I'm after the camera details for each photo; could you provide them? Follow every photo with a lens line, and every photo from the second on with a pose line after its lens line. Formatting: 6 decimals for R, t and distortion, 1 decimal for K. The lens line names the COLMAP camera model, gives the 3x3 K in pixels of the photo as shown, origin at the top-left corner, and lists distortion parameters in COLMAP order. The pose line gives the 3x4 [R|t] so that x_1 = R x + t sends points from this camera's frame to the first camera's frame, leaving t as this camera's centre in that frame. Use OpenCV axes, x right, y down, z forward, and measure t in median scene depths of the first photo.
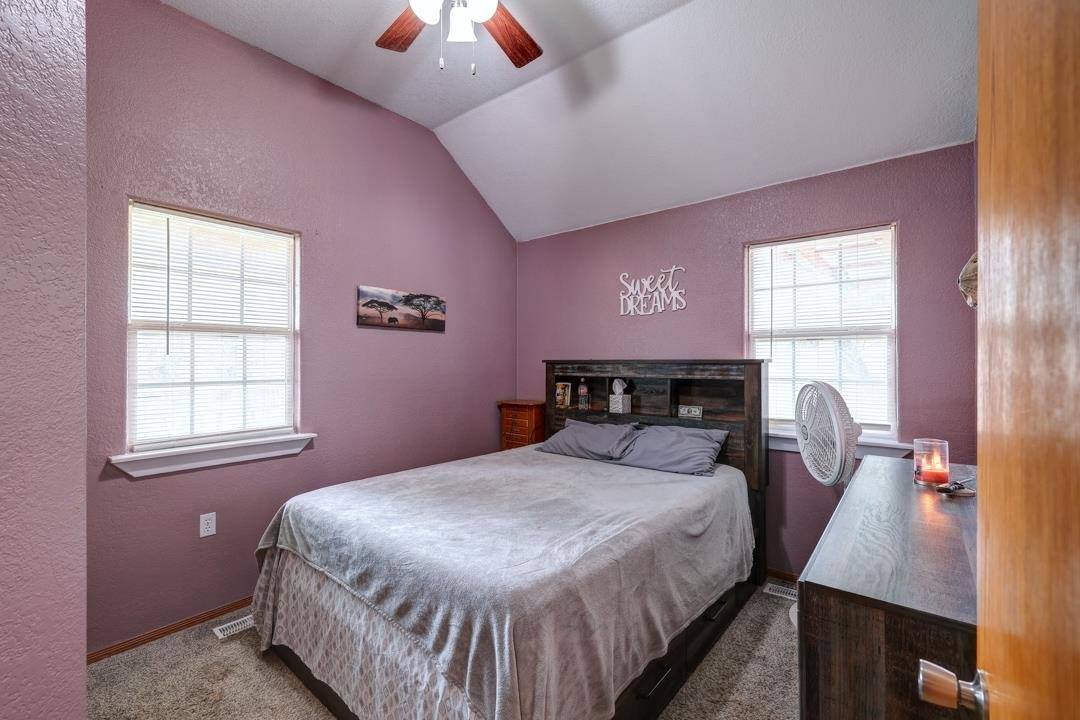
lens RADIAL K [[460.2, 0, 536.1], [0, 460.2, 359.4], [0, 0, 1]] dist [0.001864, -0.000131]
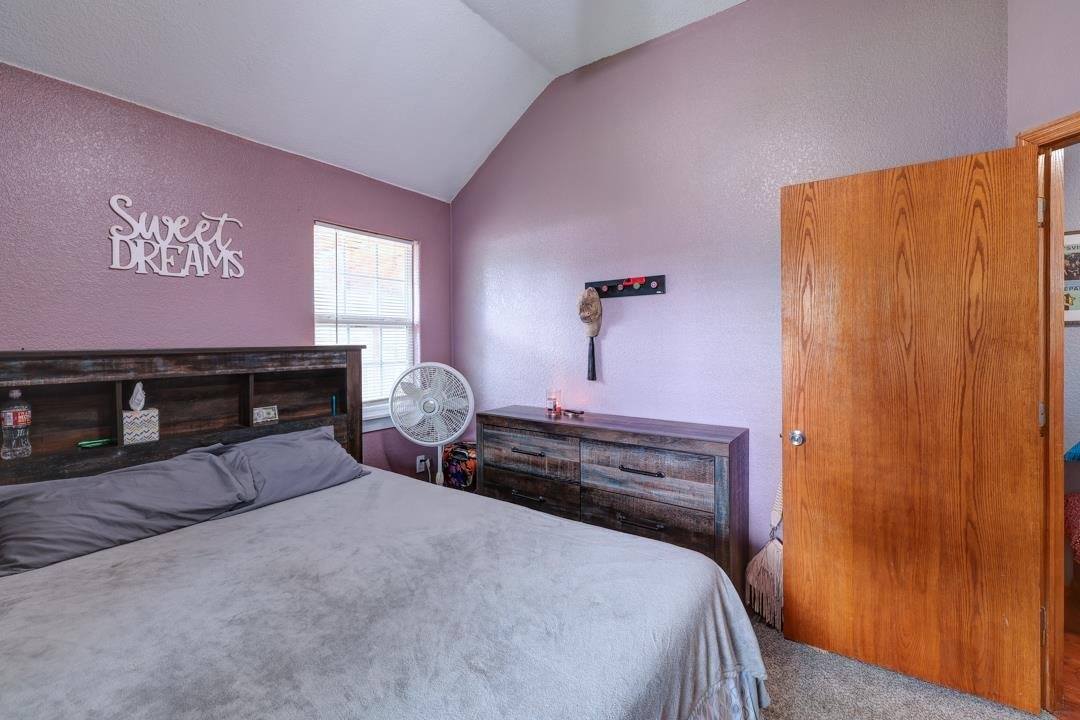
lens RADIAL K [[460.2, 0, 537.6], [0, 460.2, 349.7], [0, 0, 1]] dist [0.001864, -0.000131]
pose [[-0.061118, -0.017231, 0.997982, -0.435680], [0.007462, 0.999815, 0.017720, -0.004711], [-0.998103, 0.008530, -0.060978, 0.566384]]
